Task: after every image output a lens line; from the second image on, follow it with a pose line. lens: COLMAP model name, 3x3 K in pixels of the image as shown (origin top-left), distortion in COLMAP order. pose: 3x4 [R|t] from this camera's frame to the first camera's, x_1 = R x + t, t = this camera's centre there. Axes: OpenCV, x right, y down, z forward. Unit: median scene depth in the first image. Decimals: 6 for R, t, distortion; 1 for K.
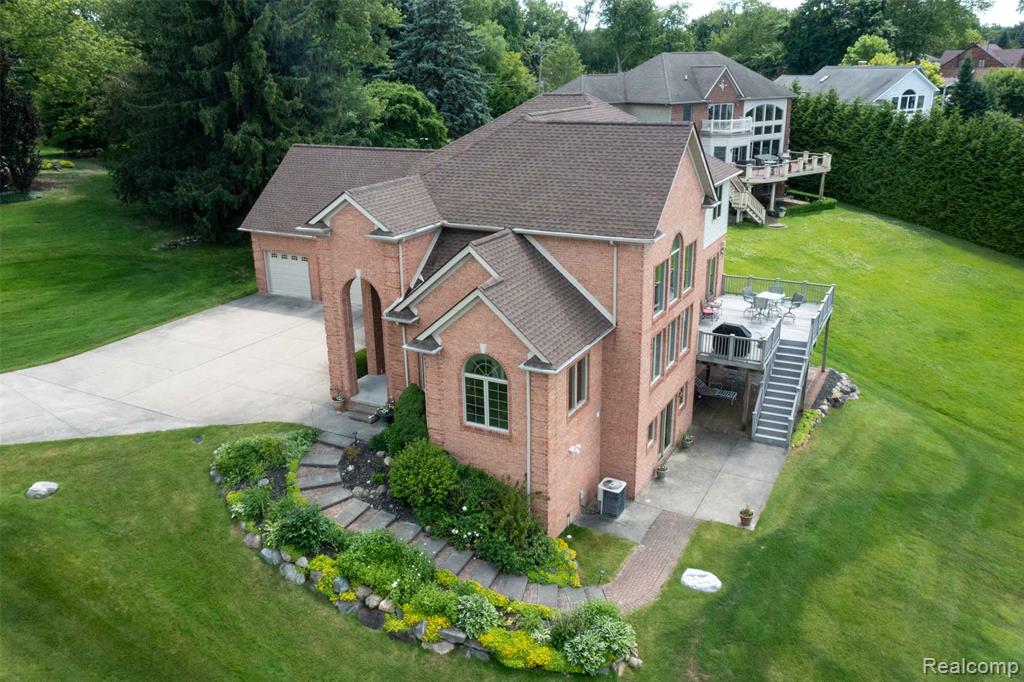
lens RADIAL K [[808.2, 0, 512.0], [0, 808.2, 341.0], [0, 0, 1]] dist [-0.003889, 0.003705]
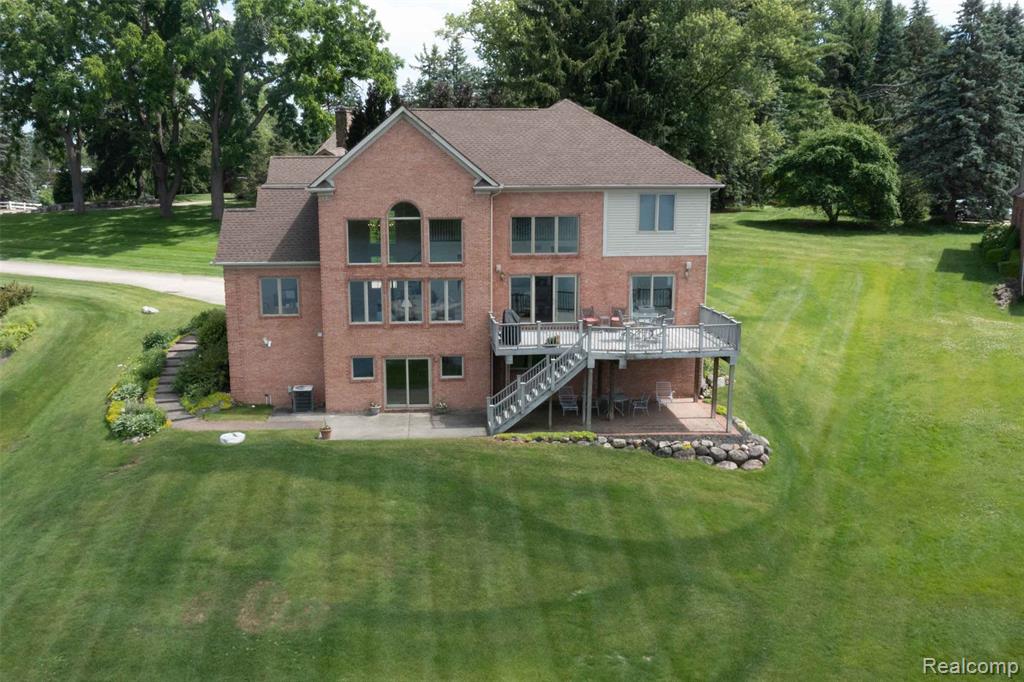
lens RADIAL K [[996.2, 0, 474.4], [0, 996.2, 372.3], [0, 0, 1]] dist [-0.001694, -0.007480]
pose [[0.518391, 0.190466, -0.833662, 1.427799], [-0.280629, 0.958782, 0.044550, 0.009670], [0.807786, 0.210856, 0.550475, 0.326335]]
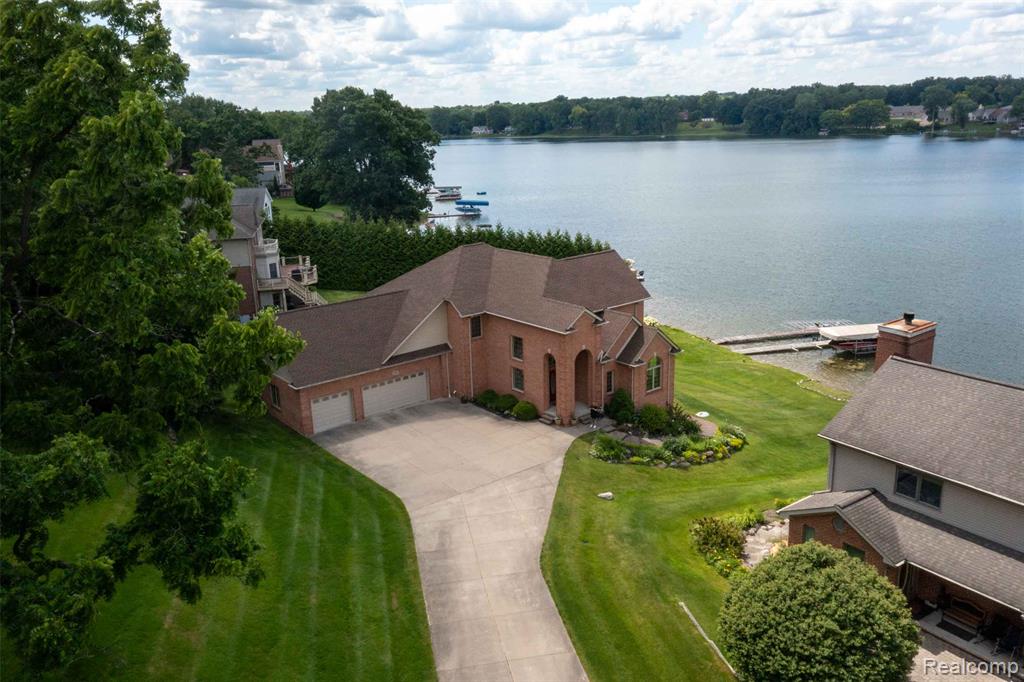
lens RADIAL K [[808.2, 0, 512.0], [0, 808.2, 341.0], [0, 0, 1]] dist [-0.003889, 0.003705]
pose [[0.385963, -0.247346, 0.888736, -1.847777], [0.320720, 0.939268, 0.122126, -0.364440], [-0.864969, 0.237900, 0.441851, 0.255722]]
